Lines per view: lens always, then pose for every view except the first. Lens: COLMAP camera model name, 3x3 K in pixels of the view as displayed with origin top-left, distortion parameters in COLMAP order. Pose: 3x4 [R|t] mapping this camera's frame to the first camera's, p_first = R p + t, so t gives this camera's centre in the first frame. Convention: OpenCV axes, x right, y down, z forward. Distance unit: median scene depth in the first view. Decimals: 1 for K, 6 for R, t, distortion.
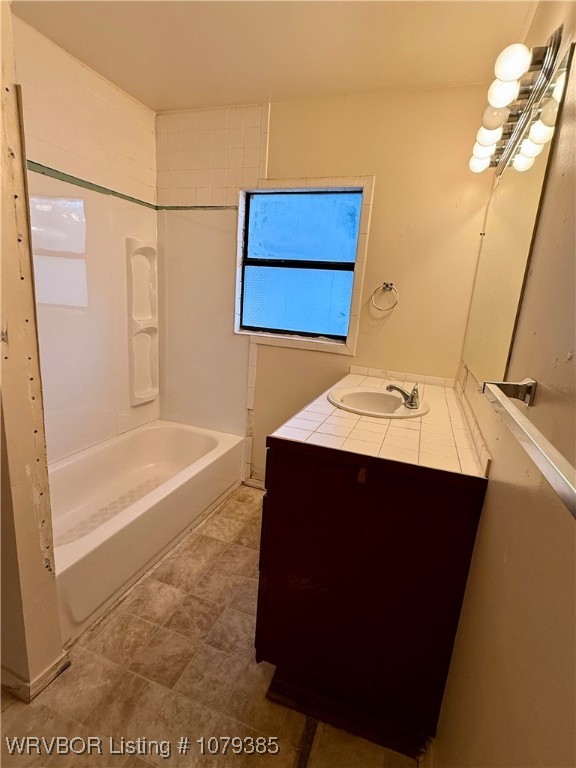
lens RADIAL K [[385.3, 0, 288.0], [0, 385.3, 384.0], [0, 0, 1]] dist [-0.001074, -0.000190]
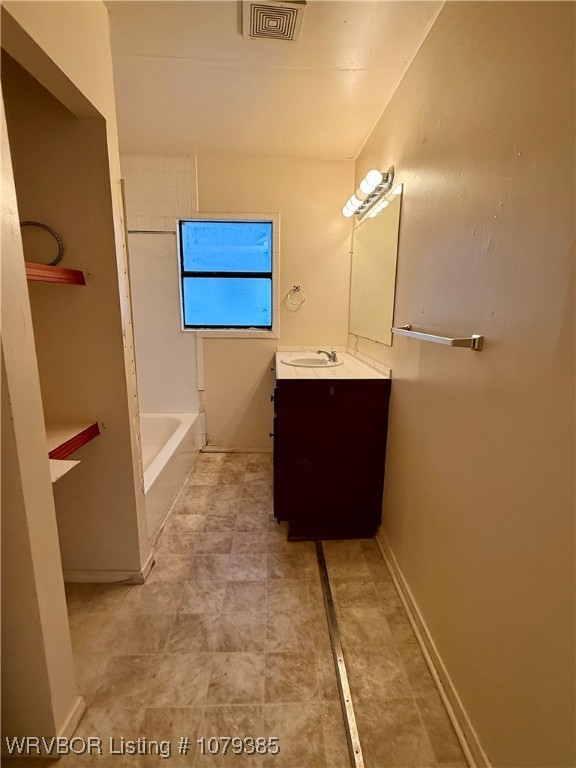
lens RADIAL K [[385.3, 0, 288.0], [0, 385.3, 384.0], [0, 0, 1]] dist [-0.001074, -0.000190]
pose [[0.927196, -0.137603, 0.348386, -0.332843], [0.137949, 0.990150, 0.023944, 0.066541], [-0.348249, 0.025859, 0.937045, -0.348056]]
